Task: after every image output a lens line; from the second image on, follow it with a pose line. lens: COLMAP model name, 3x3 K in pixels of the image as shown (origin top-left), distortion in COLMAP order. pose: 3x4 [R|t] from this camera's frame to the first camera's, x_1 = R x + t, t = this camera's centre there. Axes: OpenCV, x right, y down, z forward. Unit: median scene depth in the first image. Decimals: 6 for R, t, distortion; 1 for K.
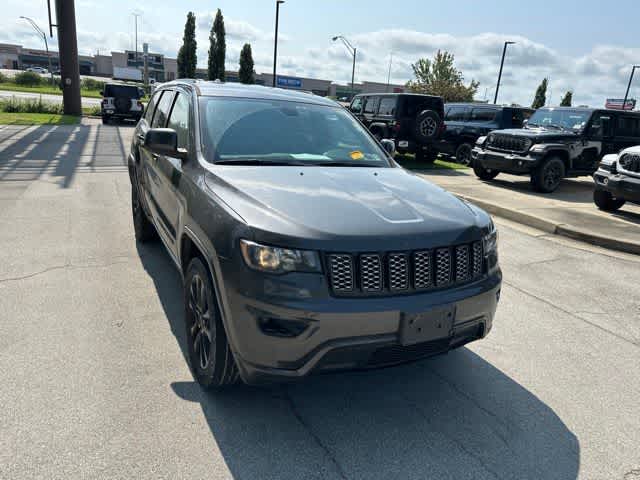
lens RADIAL K [[453.7, 0, 320.0], [0, 453.7, 240.0], [0, 0, 1]] dist [0.027548, -0.027186]
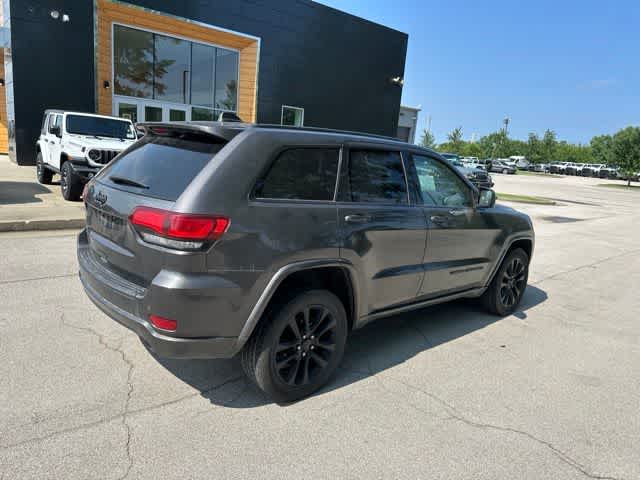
lens RADIAL K [[454.6, 0, 320.2], [0, 454.6, 236.4], [0, 0, 1]] dist [0.023583, -0.021724]
pose [[-0.251786, -0.275639, 0.927700, -0.443244], [0.176038, 0.929546, 0.323966, -0.188169], [-0.951638, 0.244881, -0.185523, 0.519635]]
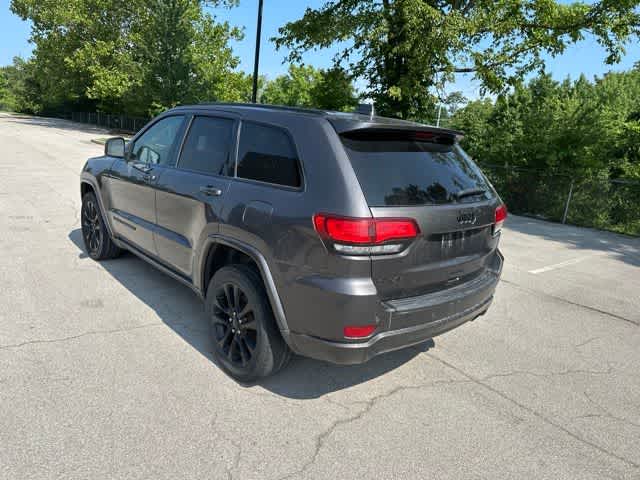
lens RADIAL K [[453.7, 0, 320.0], [0, 453.7, 240.0], [0, 0, 1]] dist [0.027548, -0.027186]
pose [[-0.953570, -0.091488, -0.286939, -0.004100], [-0.224130, 0.851968, 0.473198, -0.236131], [0.201171, 0.515539, -0.832916, 0.790210]]
